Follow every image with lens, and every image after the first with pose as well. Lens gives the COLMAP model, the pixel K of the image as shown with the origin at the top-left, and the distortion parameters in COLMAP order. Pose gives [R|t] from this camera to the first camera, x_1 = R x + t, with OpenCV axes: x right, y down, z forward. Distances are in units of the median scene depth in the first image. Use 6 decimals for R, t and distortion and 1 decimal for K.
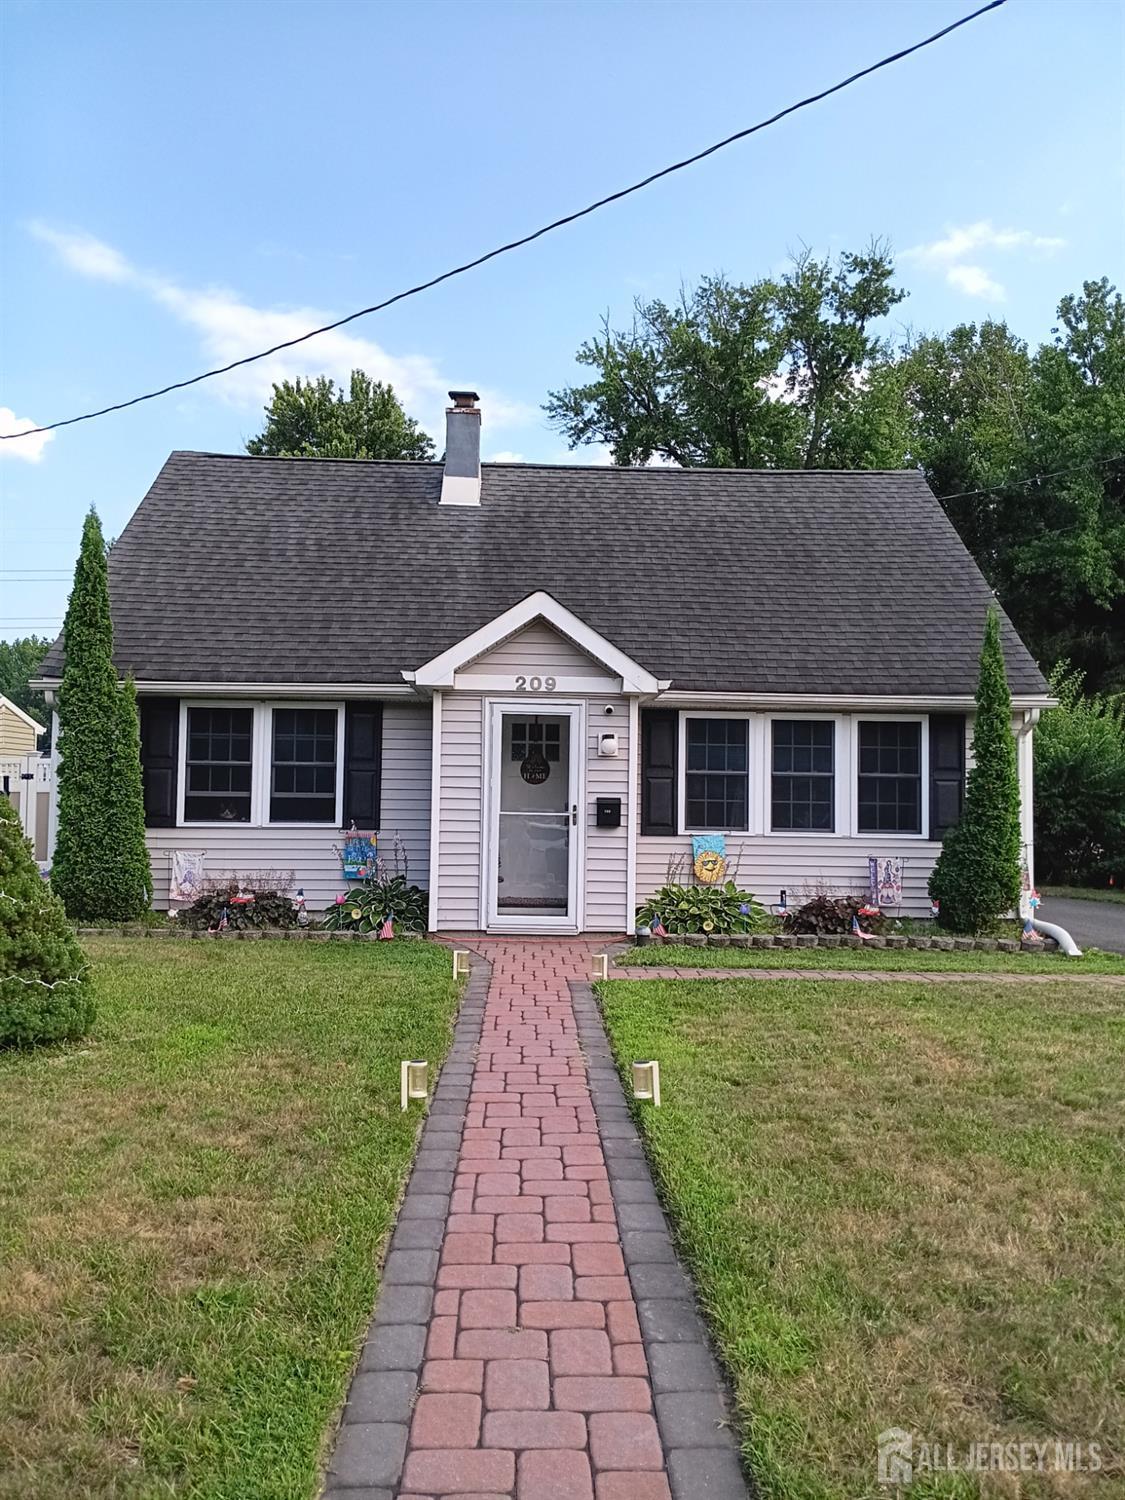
lens RADIAL K [[1150.6, 0, 567.1], [0, 1150.6, 779.2], [0, 0, 1]] dist [0.124931, -0.228253]
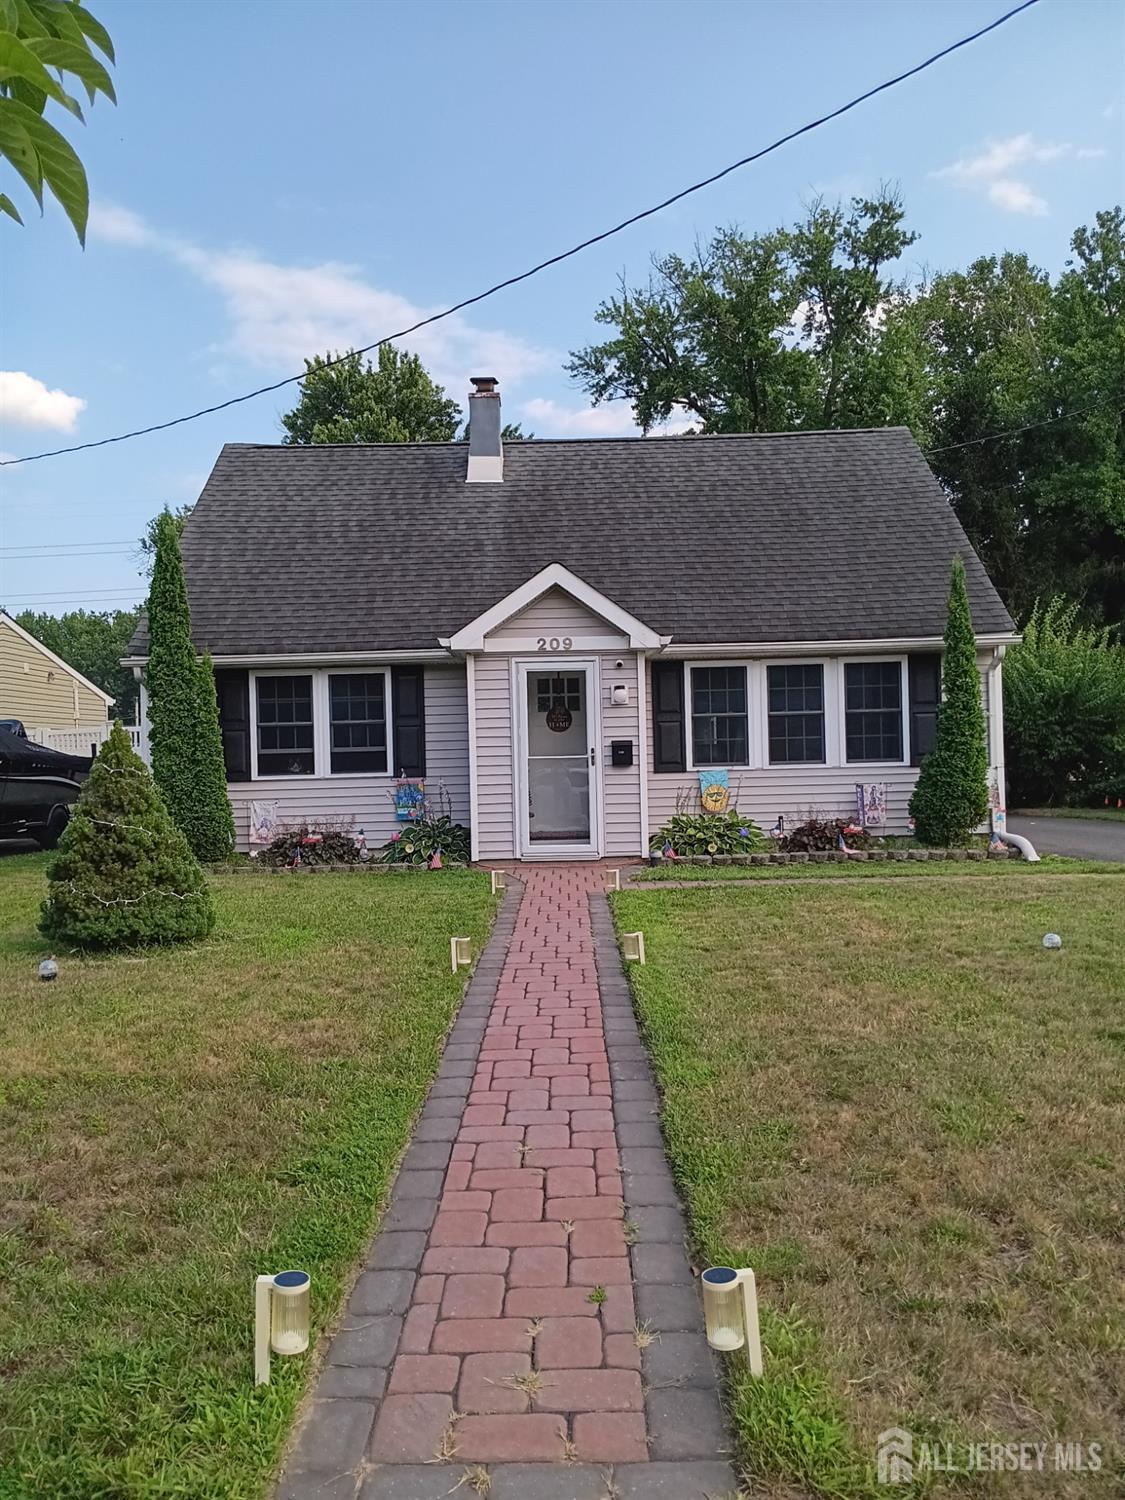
lens RADIAL K [[1150.6, 0, 567.1], [0, 1150.6, 779.2], [0, 0, 1]] dist [0.124931, -0.228253]
pose [[0.998479, -0.039188, -0.038775, 0.022029], [0.040791, 0.998308, 0.041451, 0.004357], [0.037085, -0.042969, 0.998388, -0.138552]]
